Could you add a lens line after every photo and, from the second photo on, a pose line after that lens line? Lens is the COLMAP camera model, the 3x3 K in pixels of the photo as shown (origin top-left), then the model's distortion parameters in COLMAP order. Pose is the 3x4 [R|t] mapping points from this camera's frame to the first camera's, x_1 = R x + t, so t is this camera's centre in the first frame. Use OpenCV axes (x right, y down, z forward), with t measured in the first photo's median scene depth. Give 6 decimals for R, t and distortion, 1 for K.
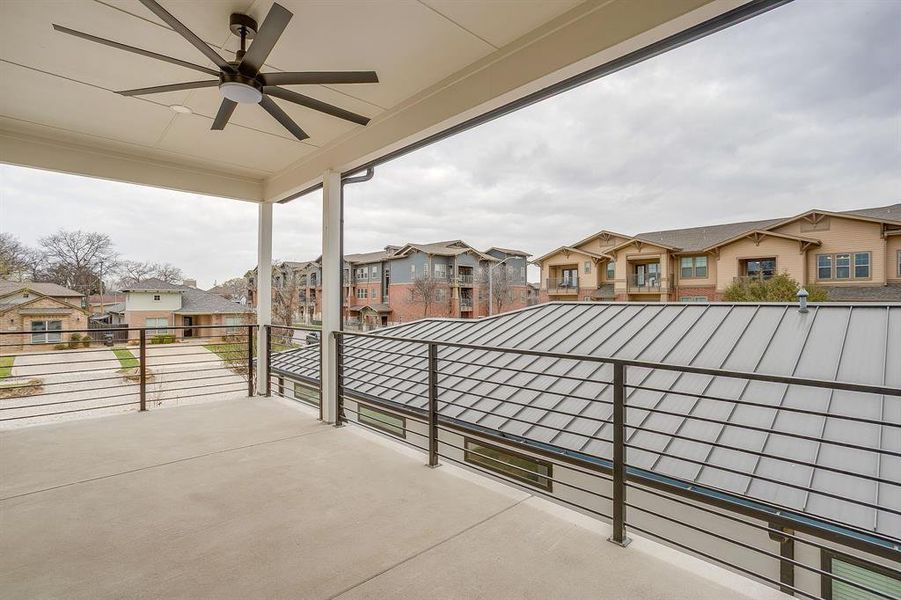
lens RADIAL K [[440.0, 0, 448.1], [0, 440.0, 306.1], [0, 0, 1]] dist [-0.002751, 0.000447]
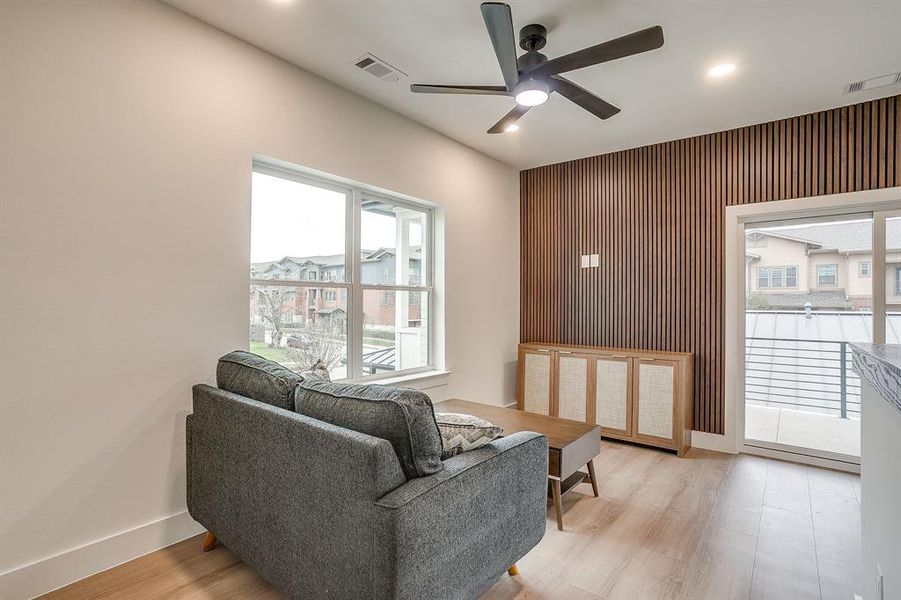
lens RADIAL K [[440.0, 0, 448.1], [0, 440.0, 306.1], [0, 0, 1]] dist [-0.002751, 0.000447]
pose [[0.991314, 0.001815, 0.131502, -0.163250], [-0.001328, 0.999992, -0.003790, -0.004875], [-0.131508, 0.003582, 0.991309, -0.086969]]
